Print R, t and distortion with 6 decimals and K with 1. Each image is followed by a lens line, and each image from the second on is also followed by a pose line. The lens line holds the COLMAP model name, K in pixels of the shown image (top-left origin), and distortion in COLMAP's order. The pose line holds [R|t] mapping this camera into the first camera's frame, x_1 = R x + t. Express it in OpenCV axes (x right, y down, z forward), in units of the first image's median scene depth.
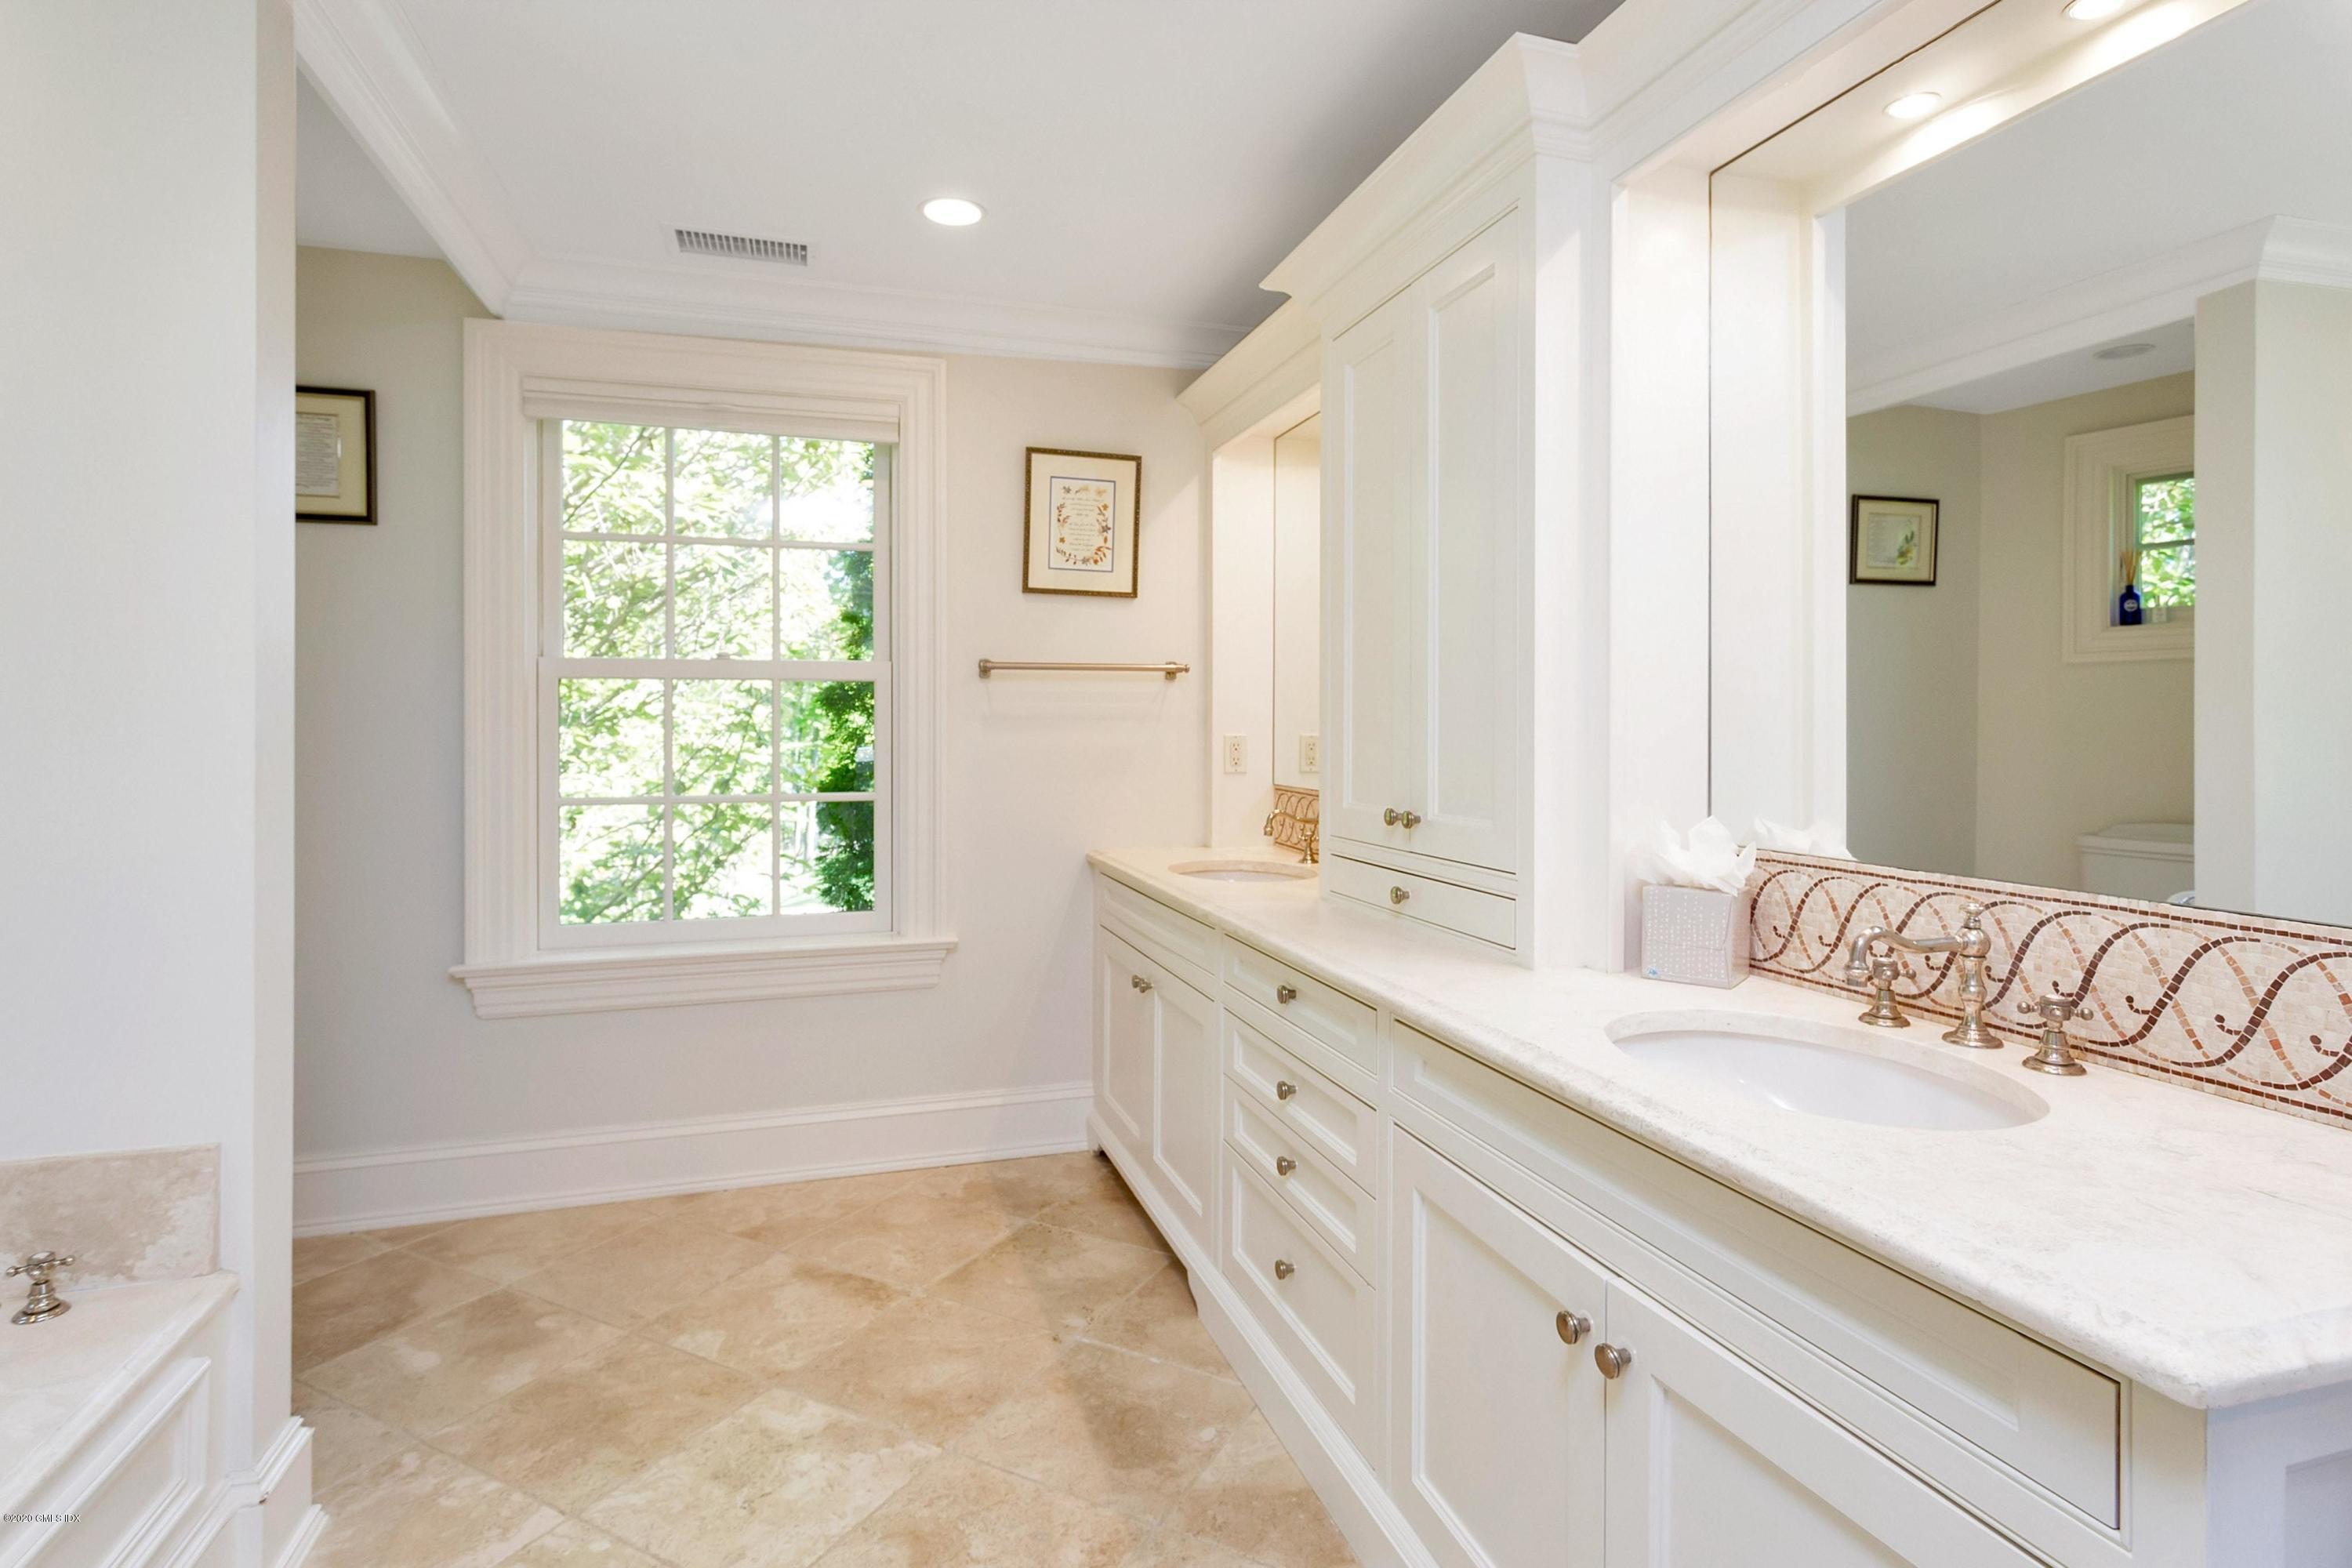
lens RADIAL K [[1162.7, 0, 1171.1], [0, 1162.7, 728.3], [0, 0, 1]] dist [-0.002452, 0.000412]
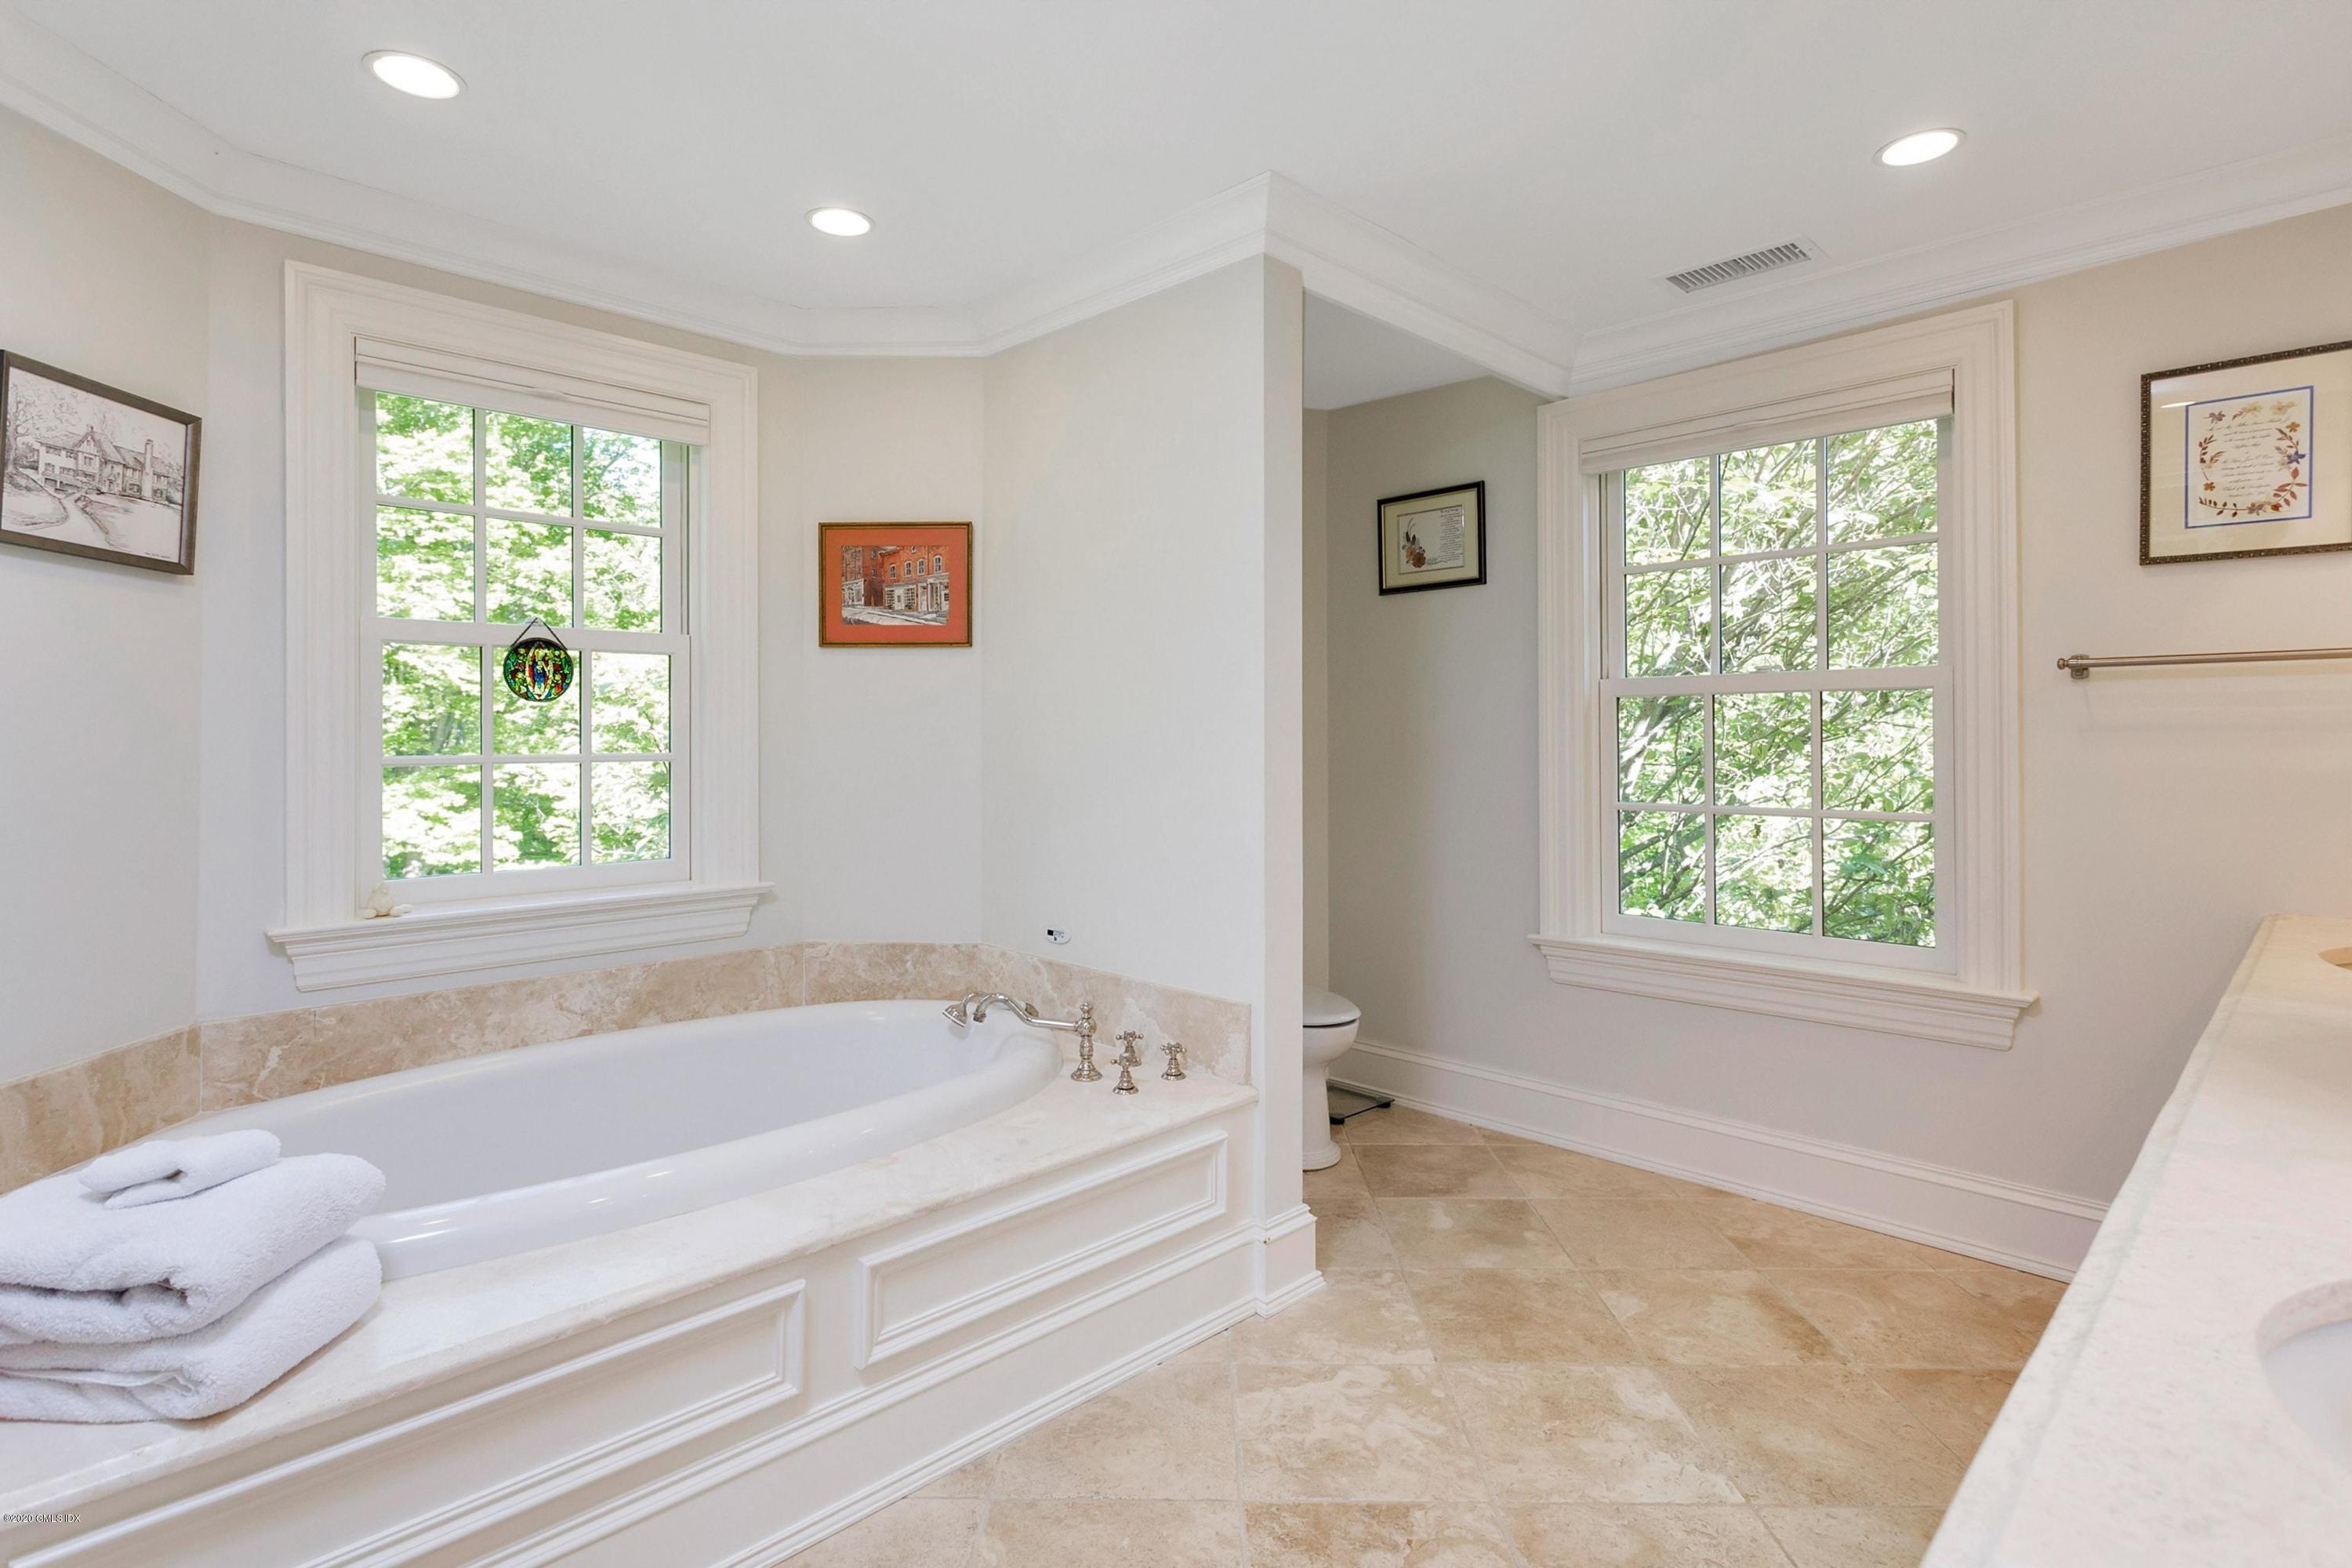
lens RADIAL K [[1162.7, 0, 1213.6], [0, 1162.7, 734.5], [0, 0, 1]] dist [-0.002452, 0.000412]
pose [[0.469909, -0.003399, -0.882708, 0.344224], [-0.001528, 0.999988, -0.004664, -0.000634], [0.882714, 0.003541, 0.469898, 0.132085]]
